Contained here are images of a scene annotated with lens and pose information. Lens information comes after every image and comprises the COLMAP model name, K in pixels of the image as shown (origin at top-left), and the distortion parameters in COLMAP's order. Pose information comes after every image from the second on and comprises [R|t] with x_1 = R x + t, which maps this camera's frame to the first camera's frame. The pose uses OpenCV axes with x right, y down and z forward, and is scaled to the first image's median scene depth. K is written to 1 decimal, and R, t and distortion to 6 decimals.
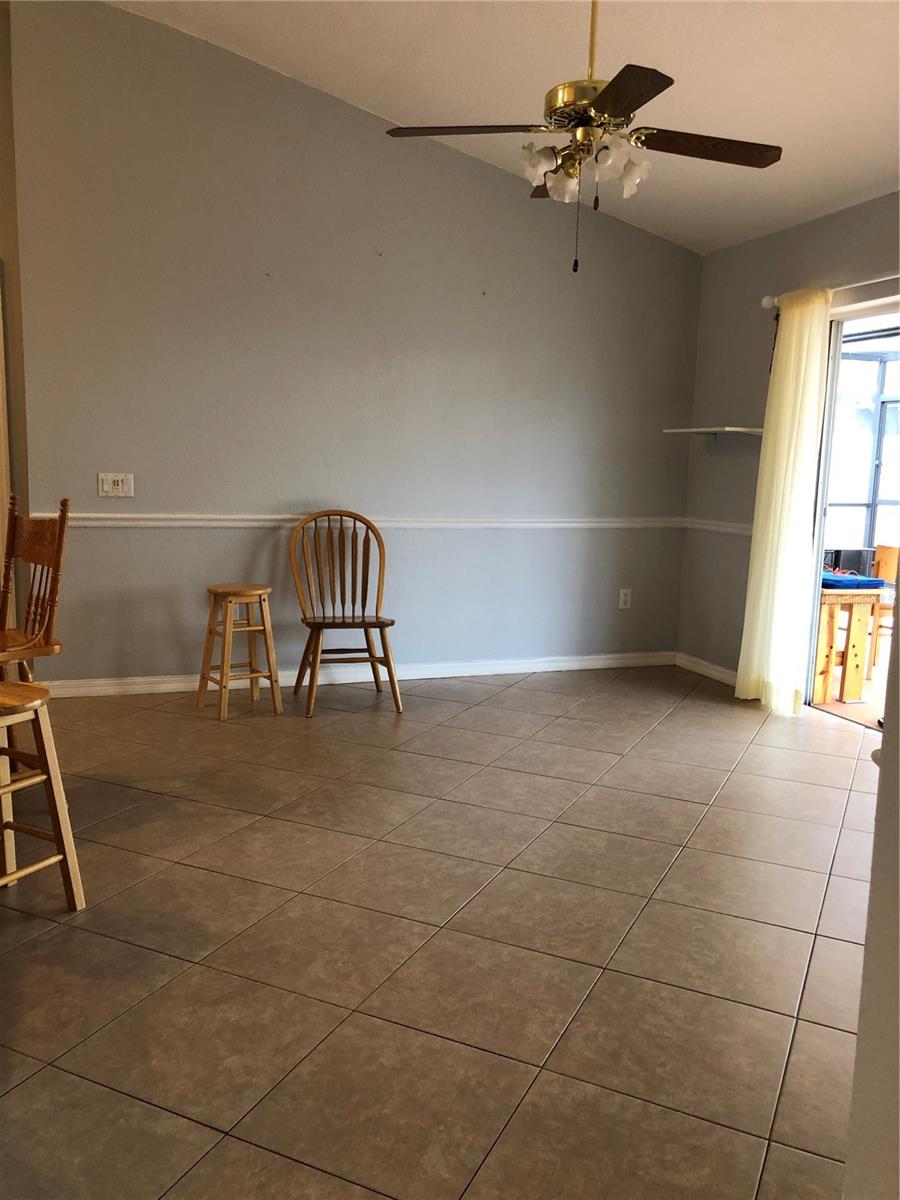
lens RADIAL K [[985.0, 0, 459.4], [0, 985.0, 596.2], [0, 0, 1]] dist [0.030860, -0.031199]
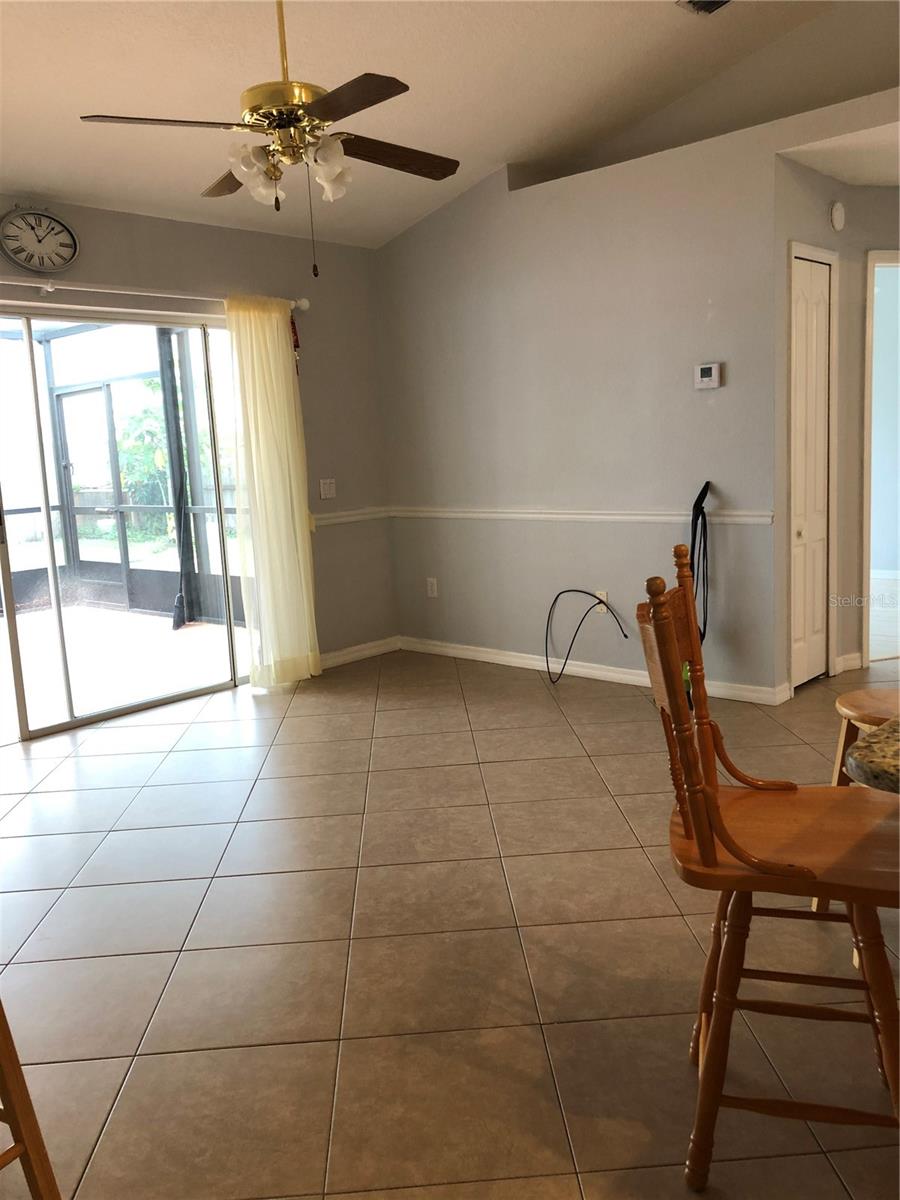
lens RADIAL K [[985.0, 0, 459.4], [0, 985.0, 596.2], [0, 0, 1]] dist [0.030860, -0.031199]
pose [[-0.483504, -0.129320, 0.865737, -0.844270], [0.161838, 0.958770, 0.233601, -0.222801], [-0.860251, 0.253056, -0.442640, 1.369275]]
